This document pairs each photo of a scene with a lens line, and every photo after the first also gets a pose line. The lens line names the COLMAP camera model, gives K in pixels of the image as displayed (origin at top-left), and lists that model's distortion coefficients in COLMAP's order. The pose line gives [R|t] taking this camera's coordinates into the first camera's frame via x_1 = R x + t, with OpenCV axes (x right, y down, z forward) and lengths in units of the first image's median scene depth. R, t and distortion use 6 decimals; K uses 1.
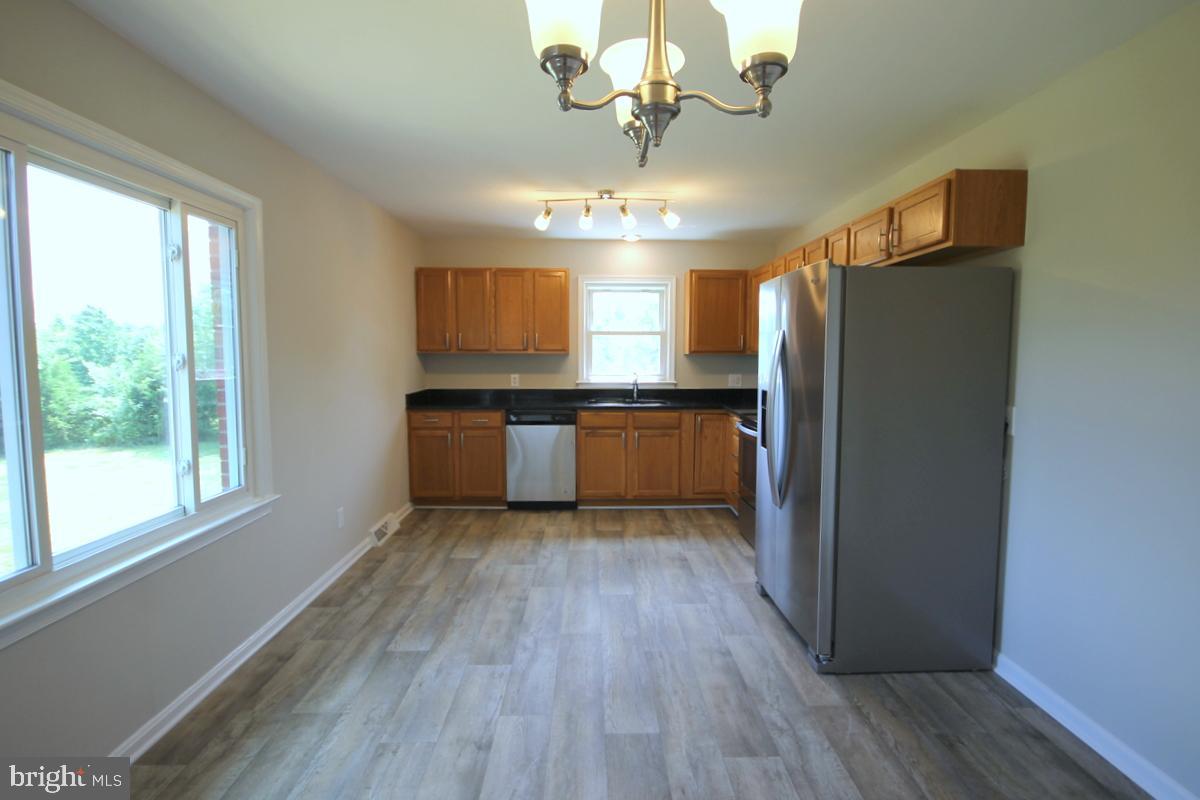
lens RADIAL K [[582.8, 0, 601.7], [0, 582.8, 395.0], [0, 0, 1]] dist [-0.004195, 0.000318]
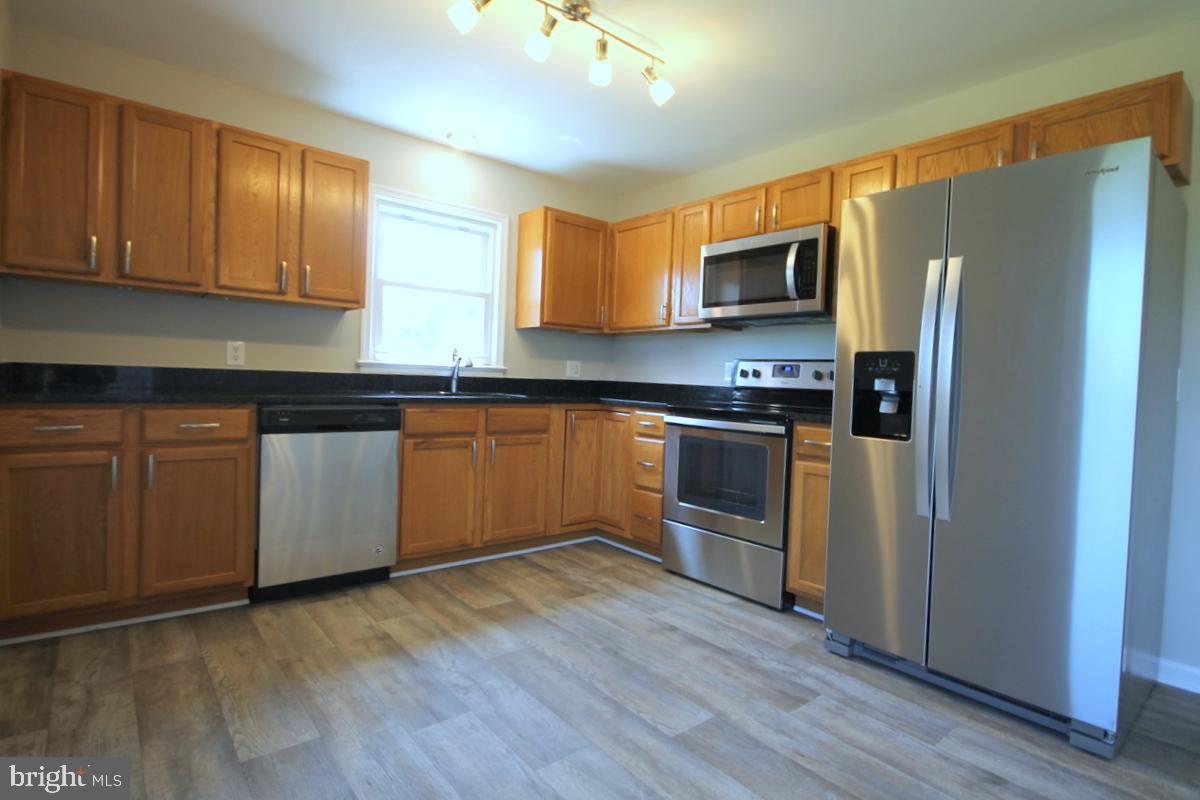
lens RADIAL K [[608.1, 0, 606.8], [0, 608.1, 394.3], [0, 0, 1]] dist [0.005883, -0.008794]
pose [[0.780080, 0.009993, 0.625600, -0.293090], [0.013256, 0.999384, -0.032493, 0.043428], [-0.625539, 0.033641, 0.779467, 0.461914]]
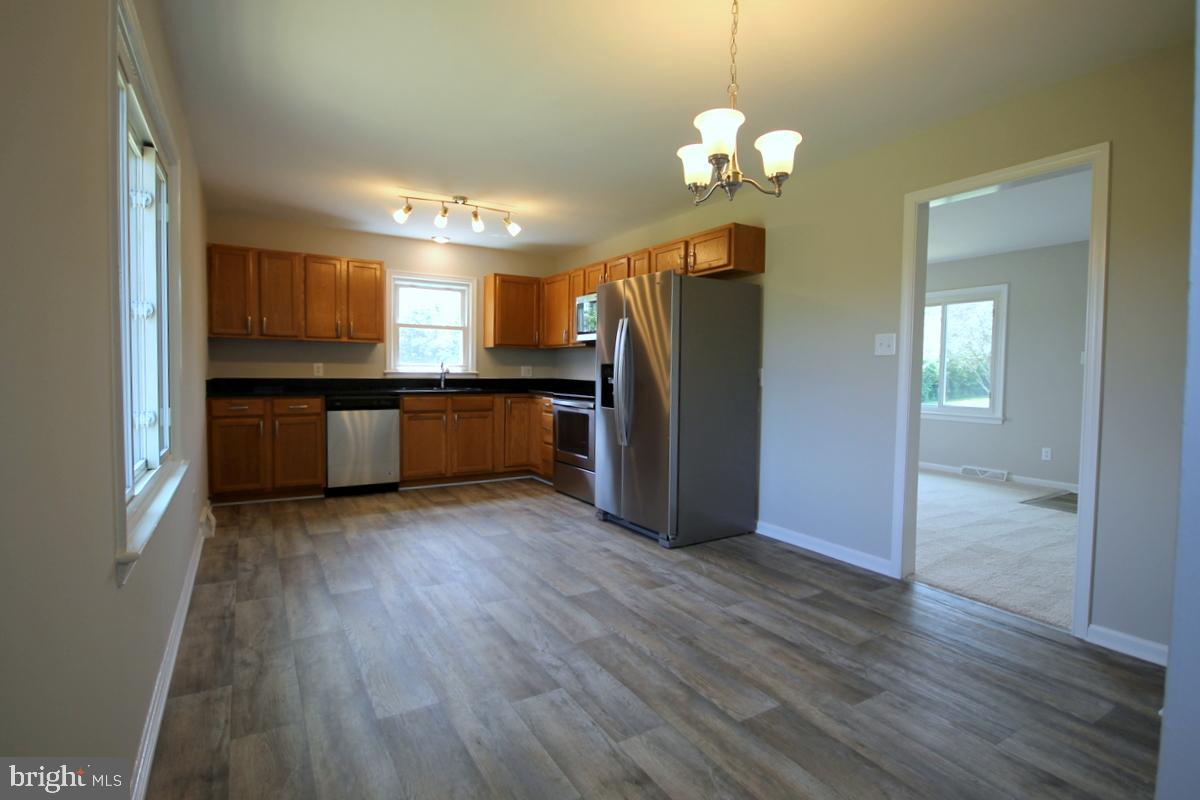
lens RADIAL K [[591.4, 0, 606.2], [0, 591.4, 394.4], [0, 0, 1]] dist [-0.001487, -0.000545]
pose [[0.863480, -0.011807, 0.504245, -0.295492], [0.027407, 0.999347, -0.023533, 0.068054], [-0.503638, 0.034140, 0.863240, -0.130471]]
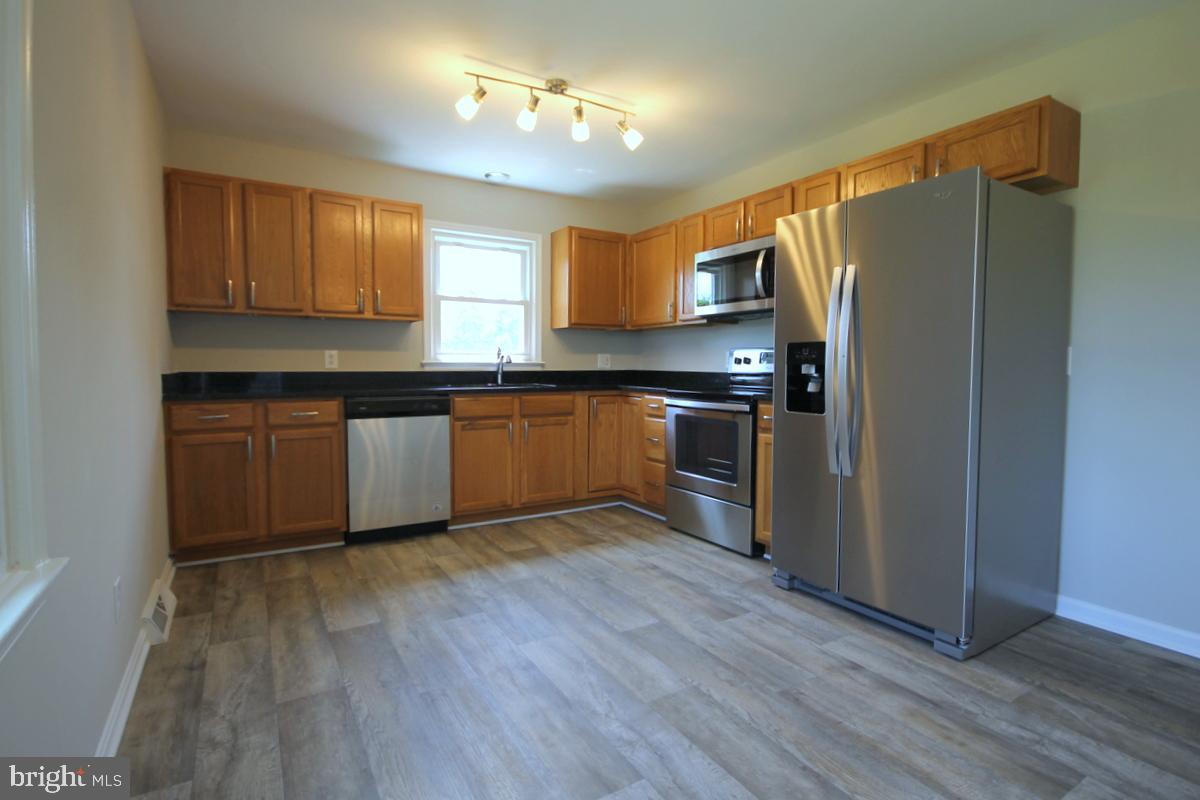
lens RADIAL K [[591.4, 0, 606.2], [0, 591.4, 394.4], [0, 0, 1]] dist [-0.001487, -0.000545]
pose [[0.863005, -0.024457, 0.504604, -0.282460], [0.036712, 0.999223, -0.014356, 0.049330], [-0.503860, 0.030914, 0.863232, 0.291399]]
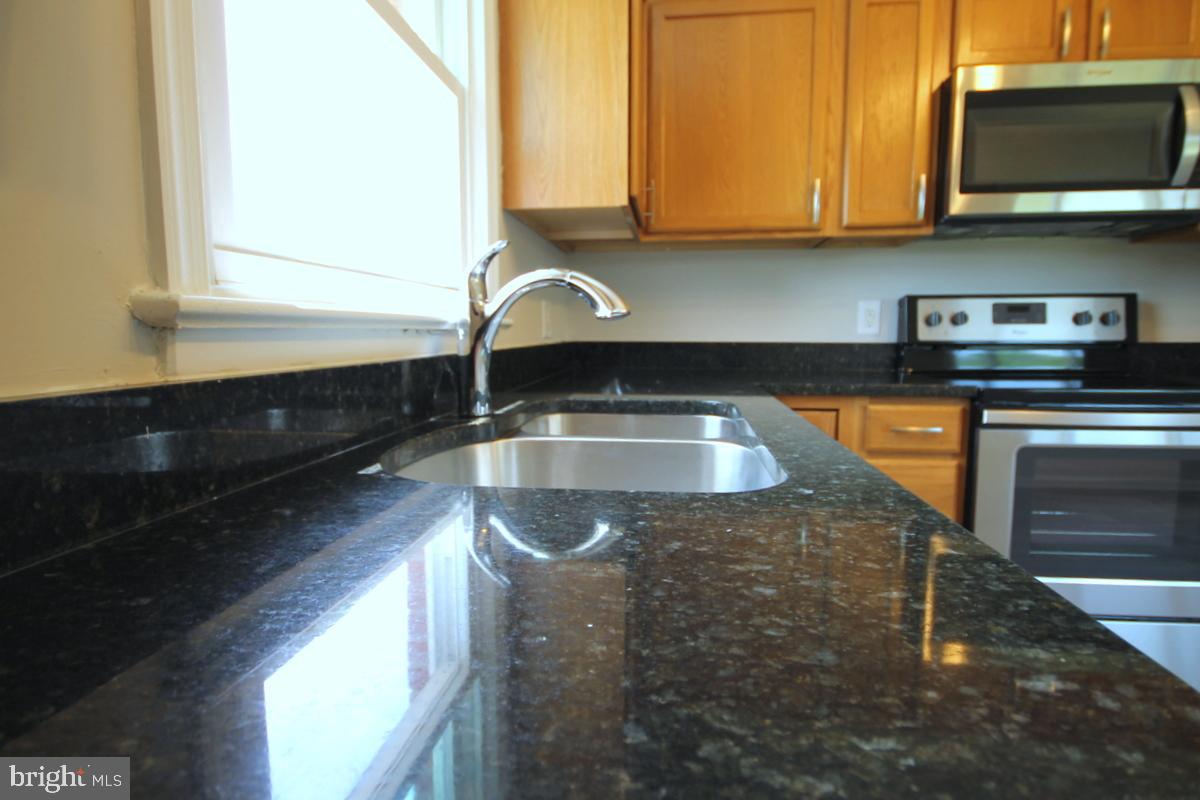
lens RADIAL K [[608.1, 0, 606.8], [0, 608.1, 394.3], [0, 0, 1]] dist [0.005883, -0.008794]
pose [[0.134590, -0.102732, 0.985562, -0.153384], [0.078393, 0.992598, 0.092760, -0.014664], [-0.987795, 0.064777, 0.141648, 1.175180]]
